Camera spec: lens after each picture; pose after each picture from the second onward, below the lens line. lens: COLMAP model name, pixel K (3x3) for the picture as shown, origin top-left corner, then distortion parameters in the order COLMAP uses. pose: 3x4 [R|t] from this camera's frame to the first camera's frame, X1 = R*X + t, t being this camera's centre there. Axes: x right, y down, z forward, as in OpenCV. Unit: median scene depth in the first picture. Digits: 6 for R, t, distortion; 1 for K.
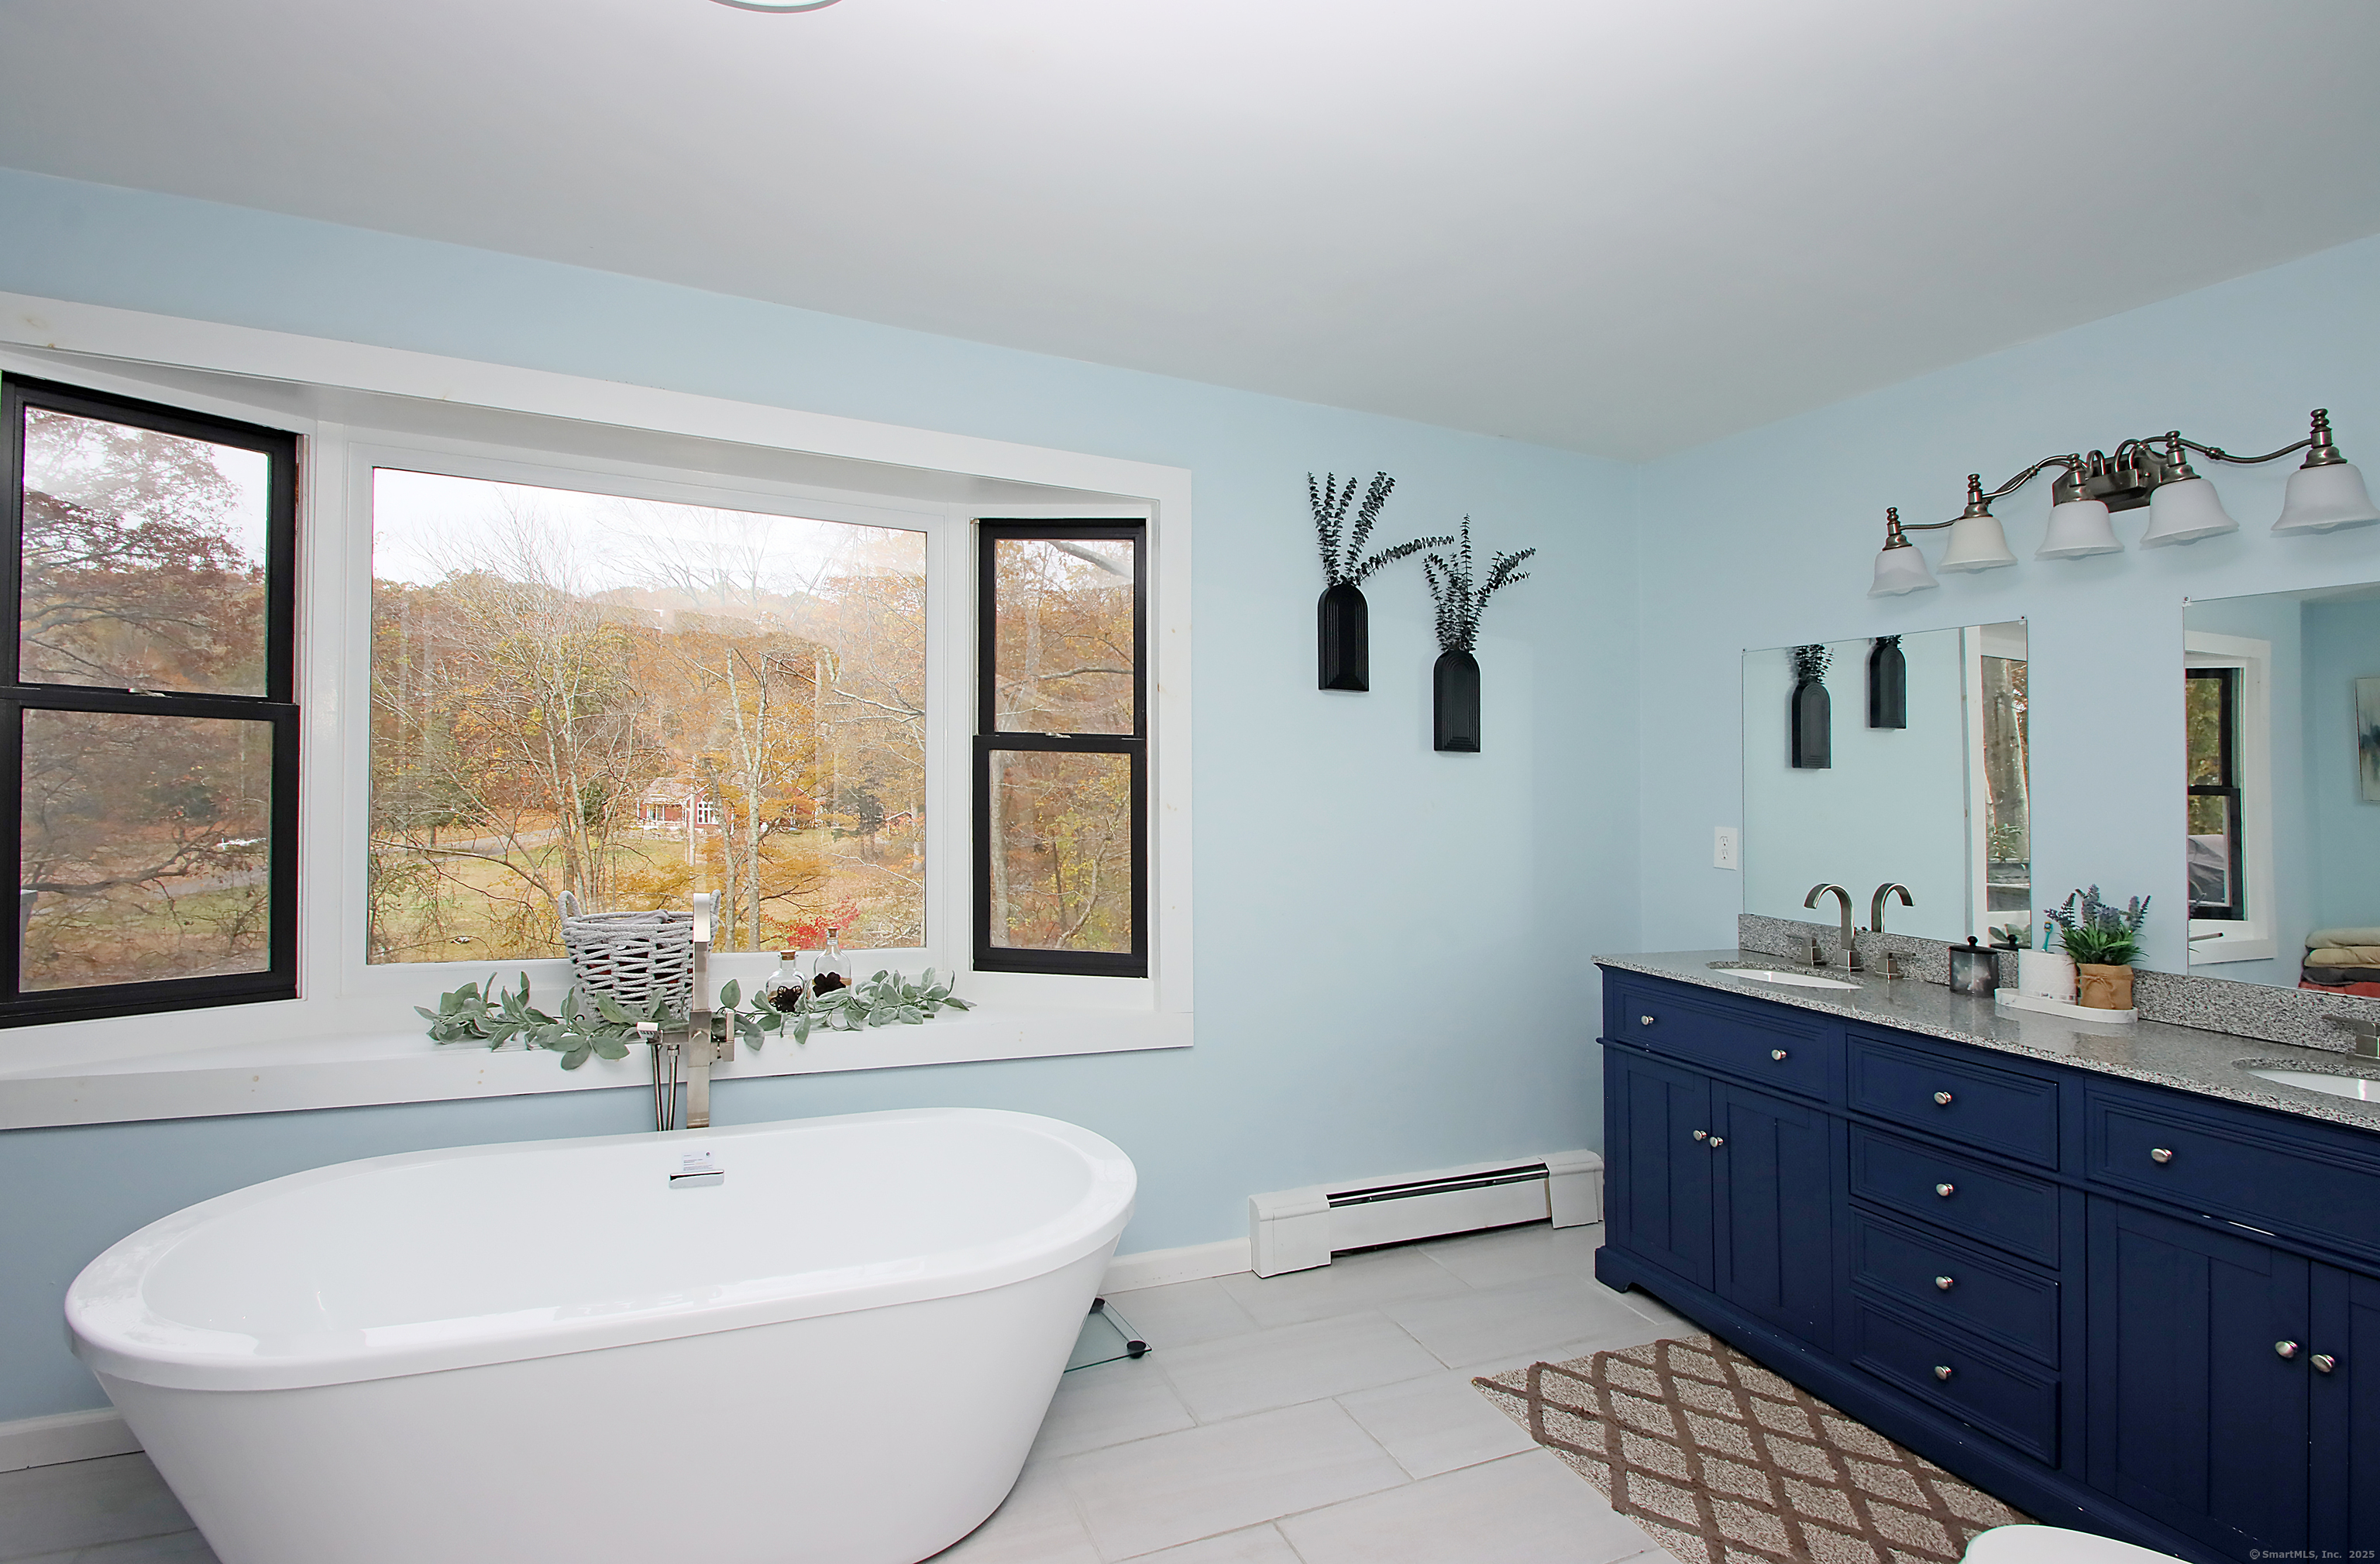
lens RADIAL K [[1141.7, 0, 1204.6], [0, 1141.7, 807.8], [0, 0, 1]] dist [0.007804, -0.012912]
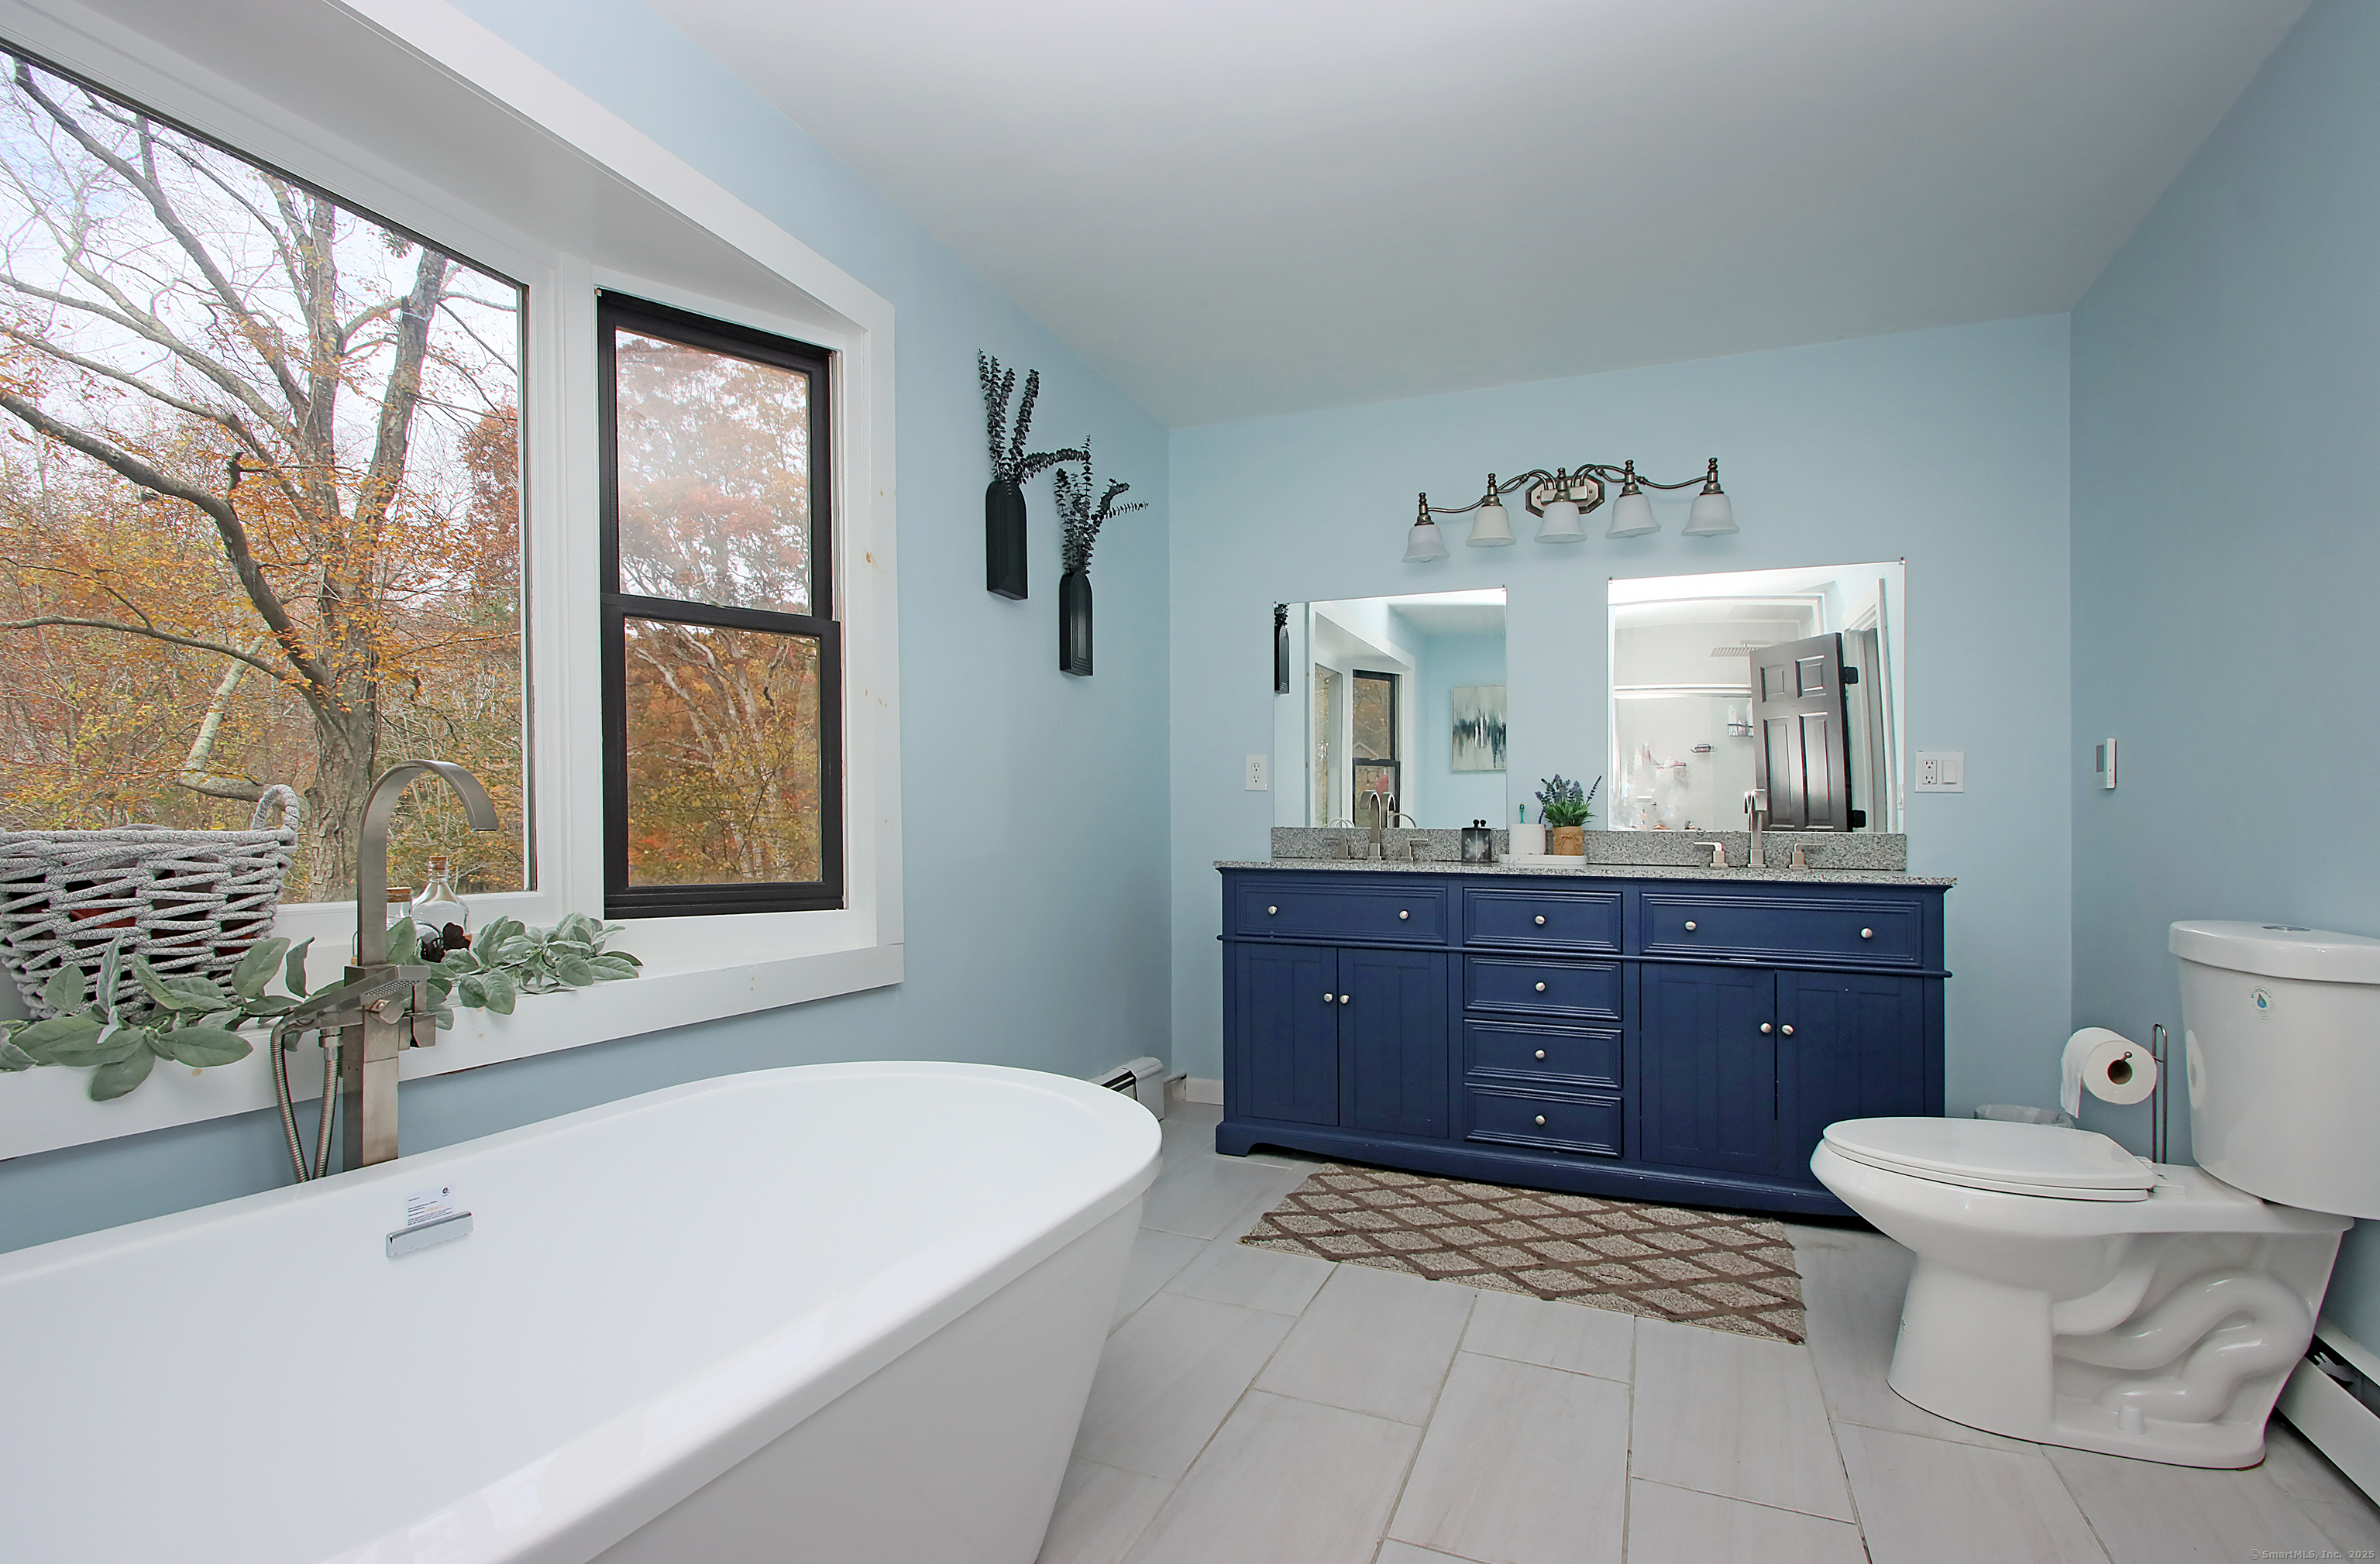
lens RADIAL K [[1141.7, 0, 1141.3], [0, 1141.7, 874.6], [0, 0, 1]] dist [0.007804, -0.012912]
pose [[0.720546, -0.044540, 0.691975, -0.529879], [0.028045, 0.998990, 0.035099, 0.112589], [-0.692840, -0.005884, 0.721067, 0.279572]]
